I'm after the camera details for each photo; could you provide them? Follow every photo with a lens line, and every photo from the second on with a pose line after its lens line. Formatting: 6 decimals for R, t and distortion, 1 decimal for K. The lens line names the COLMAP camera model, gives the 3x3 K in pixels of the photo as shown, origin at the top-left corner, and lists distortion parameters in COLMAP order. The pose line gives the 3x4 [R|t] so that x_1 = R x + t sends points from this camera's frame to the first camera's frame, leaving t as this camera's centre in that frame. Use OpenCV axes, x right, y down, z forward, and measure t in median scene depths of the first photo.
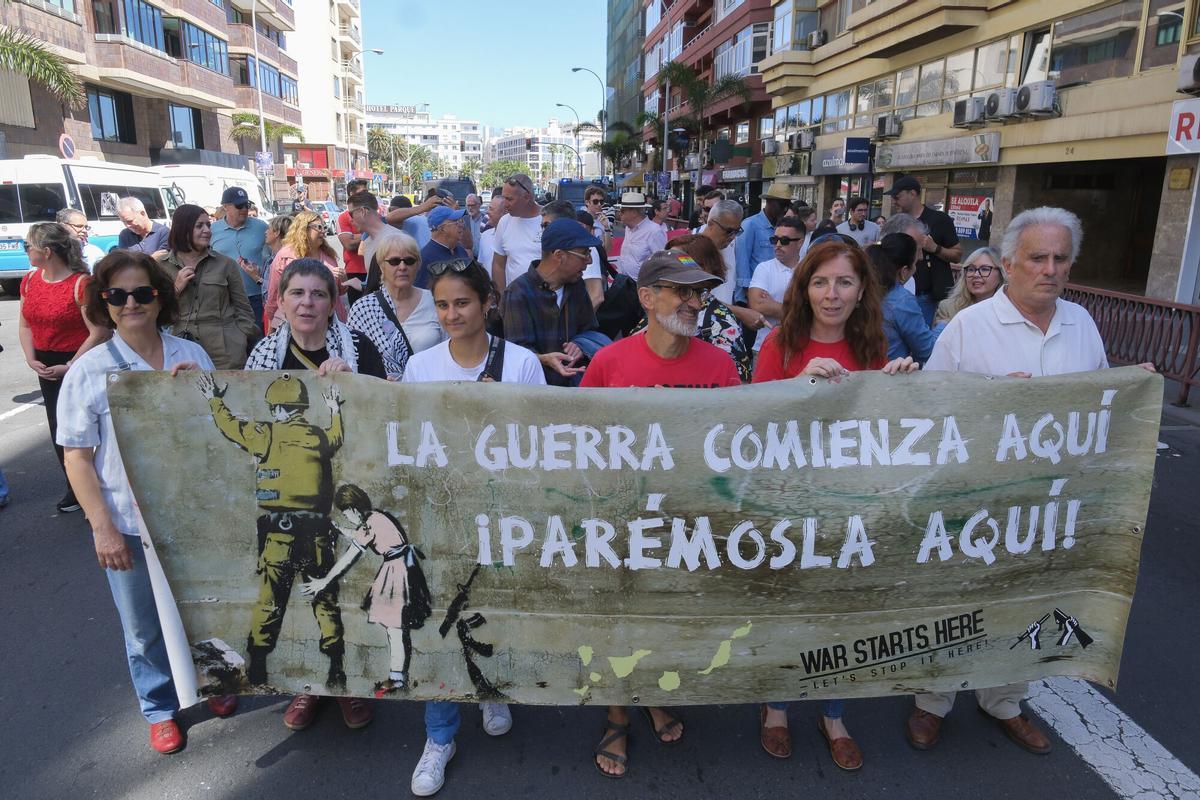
lens RADIAL K [[858.8, 0, 600.0], [0, 858.8, 400.0], [0, 0, 1]] dist [-0.003291, 0.007467]
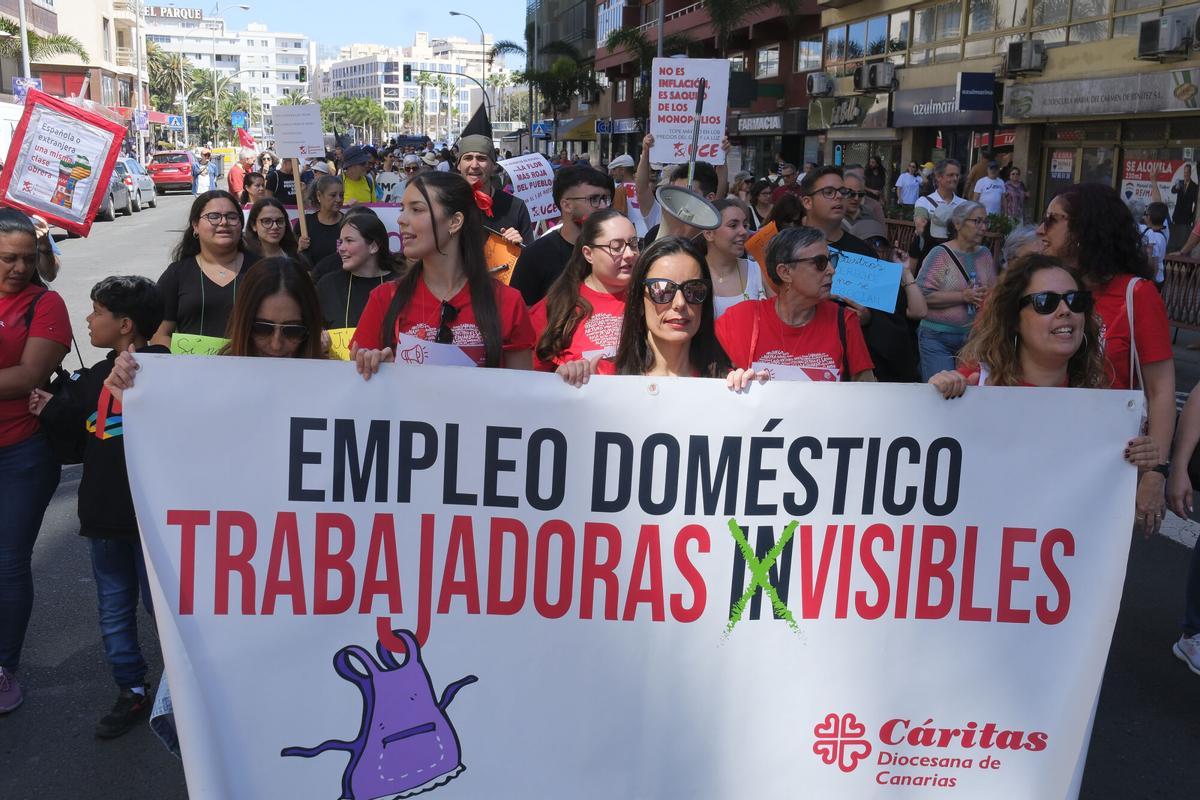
lens RADIAL K [[1333.1, 0, 617.0], [0, 1333.1, 412.6], [0, 0, 1]] dist [-0.013435, 0.191919]
pose [[0.995554, -0.008674, 0.093794, -0.051751], [0.012525, 0.999099, -0.040552, 0.000593], [-0.093358, 0.041546, 0.994765, -0.005292]]
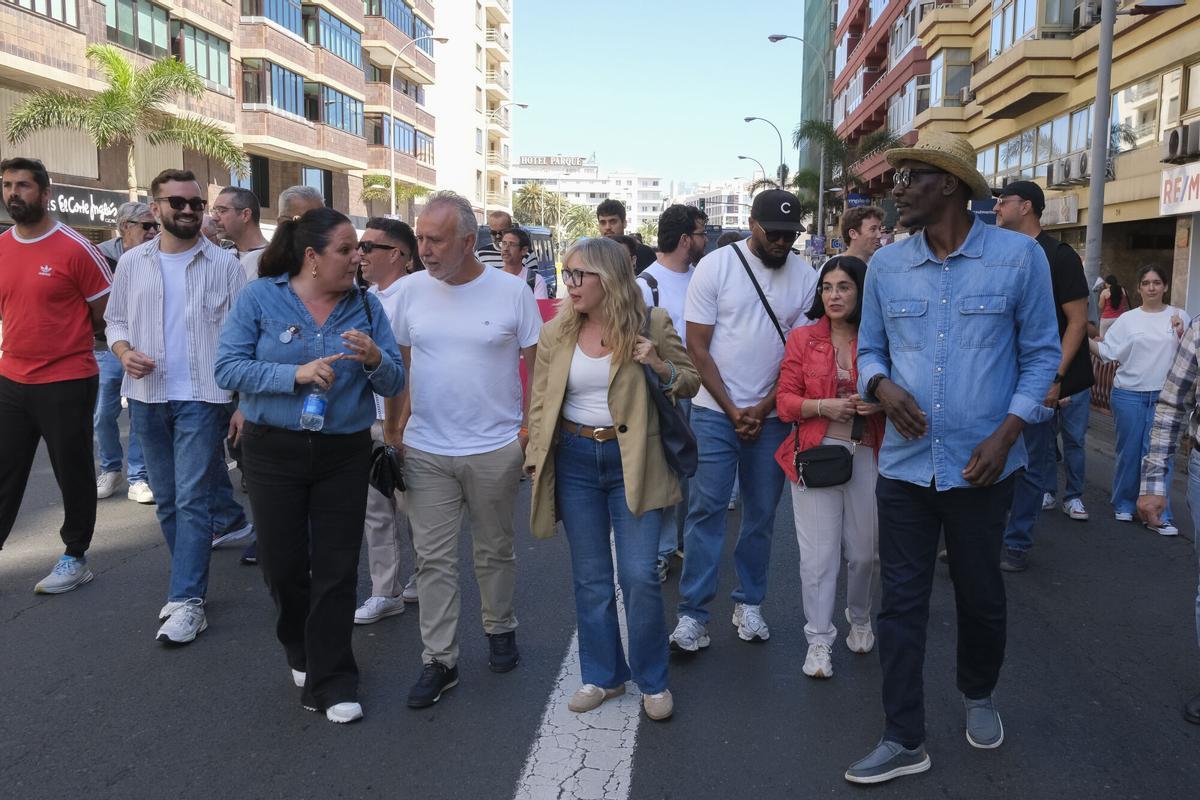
lens RADIAL K [[1174.2, 0, 626.5], [0, 1174.2, 396.4], [0, 0, 1]] dist [-0.000034, 0.024146]
pose [[0.986006, 0.023083, -0.165104, 0.079926], [-0.043712, 0.991514, -0.122430, 0.056054], [0.160877, 0.127934, 0.978648, -0.196193]]
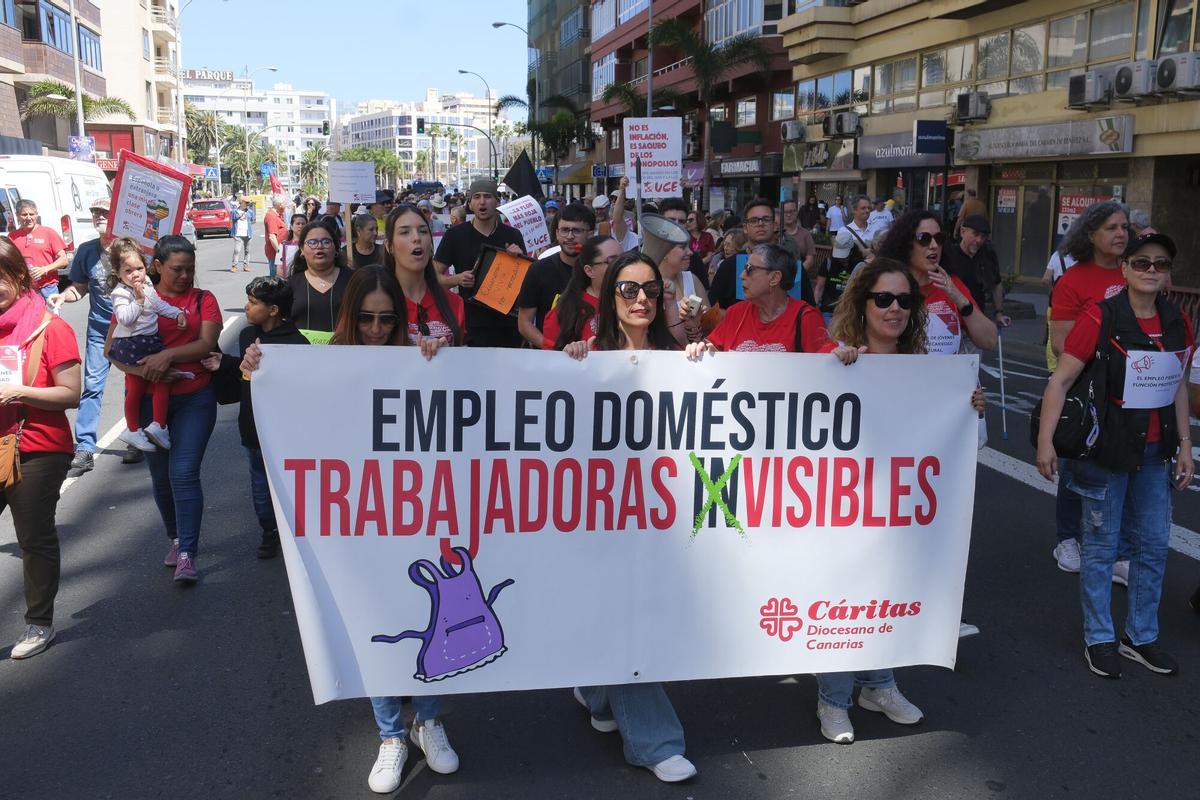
lens RADIAL K [[1223.8, 0, 636.2], [0, 1223.8, 399.9], [0, 0, 1]] dist [-0.044206, 0.146002]
pose [[0.993576, -0.022188, 0.110970, -0.052793], [0.029676, 0.997359, -0.066291, 0.003436], [-0.109206, 0.069159, 0.991610, -0.016937]]
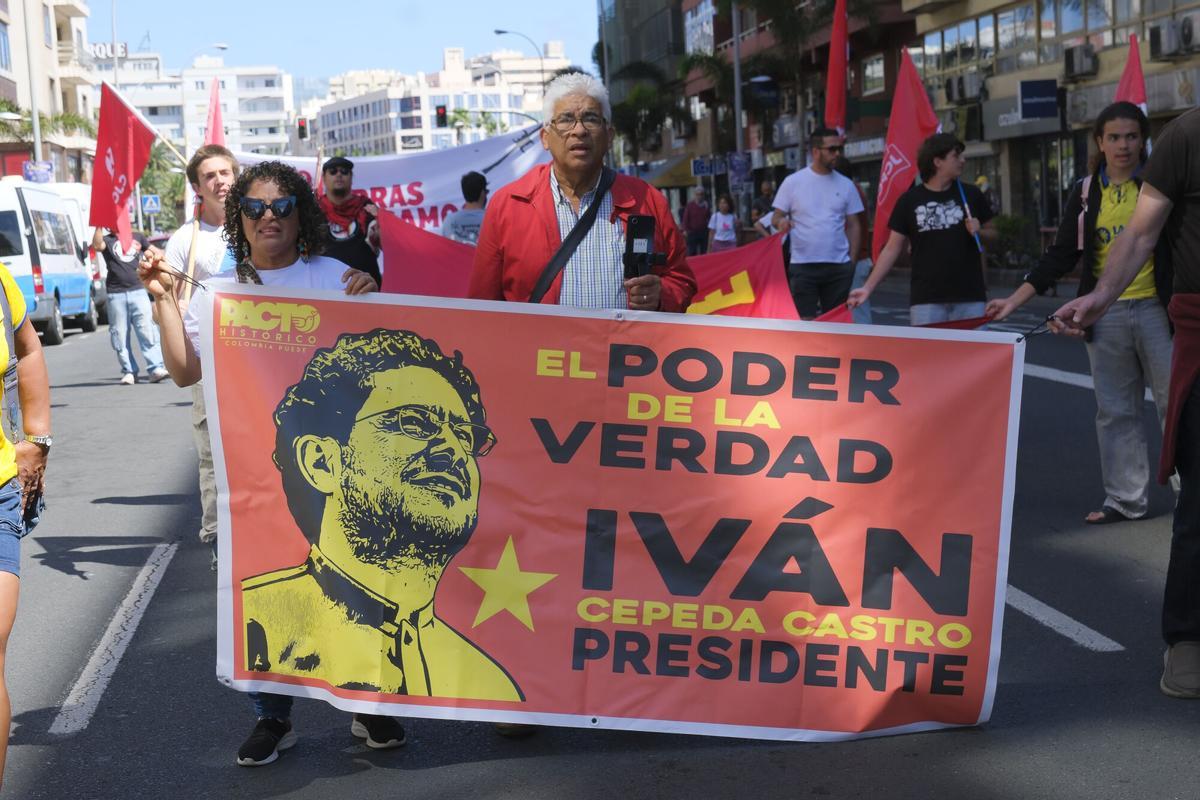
lens RADIAL K [[2147.9, 0, 638.8], [0, 2147.9, 399.3], [0, 0, 1]] dist [0.072848, 0.174070]
pose [[0.997319, -0.067847, 0.027408, -0.040313], [0.071188, 0.986289, -0.148883, 0.097981], [-0.016931, 0.150435, 0.988475, -0.363029]]
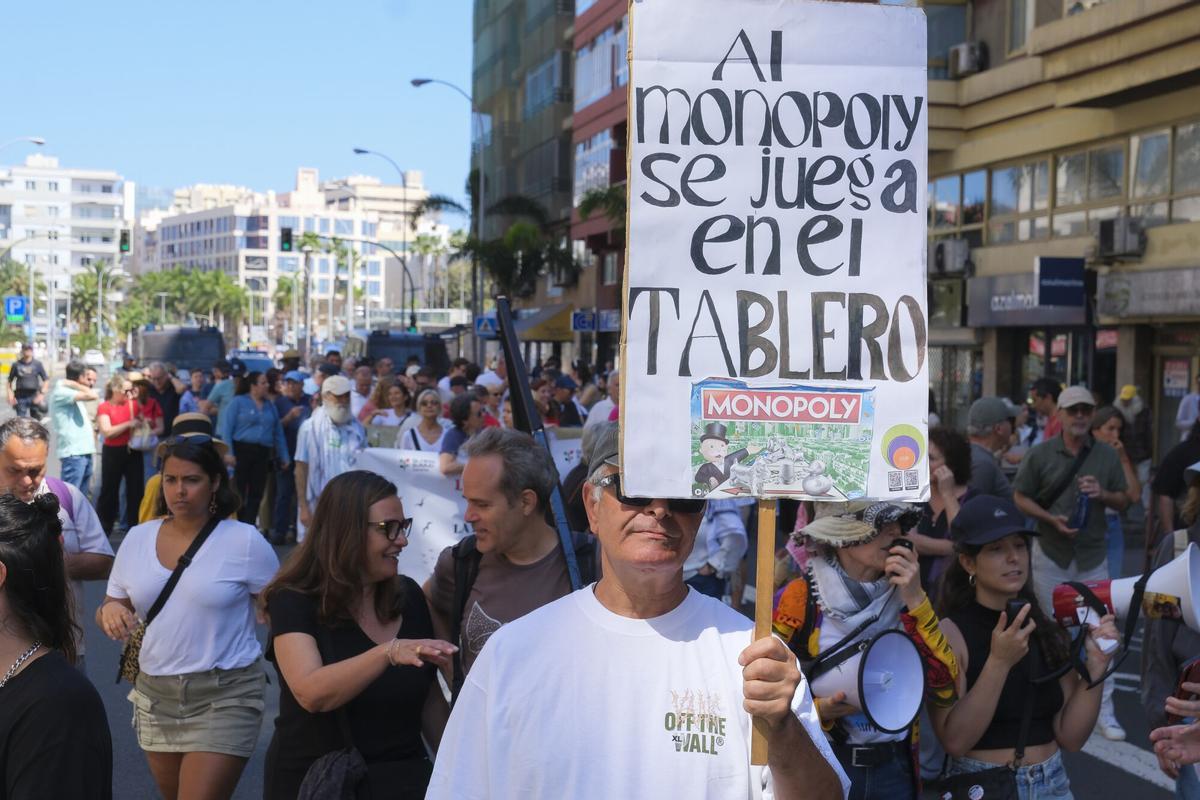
lens RADIAL K [[2209.2, 0, 657.9], [0, 2209.2, 435.4], [0, 0, 1]] dist [0.093942, 0.113554]
pose [[0.993952, 0.004770, 0.109707, -0.048488], [0.016976, 0.980372, -0.196426, 0.030578], [-0.108491, 0.197101, 0.974362, -0.139255]]
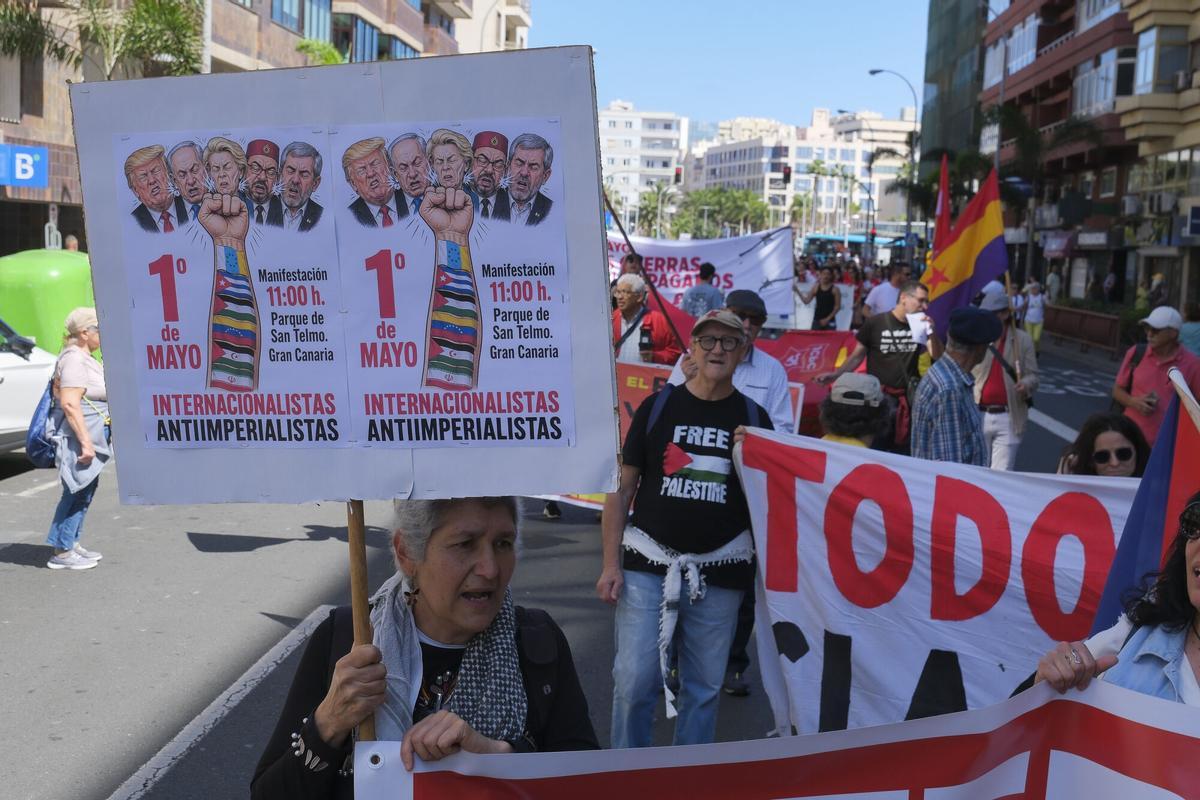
lens RADIAL K [[1795.0, 0, 552.3], [0, 1795.0, 441.5], [0, 0, 1]] dist [-0.005236, 0.102141]
pose [[0.980803, 0.050014, -0.188481, 0.004512], [-0.074050, 0.989674, -0.122727, 0.125423], [0.180396, 0.134328, 0.974378, -0.533309]]
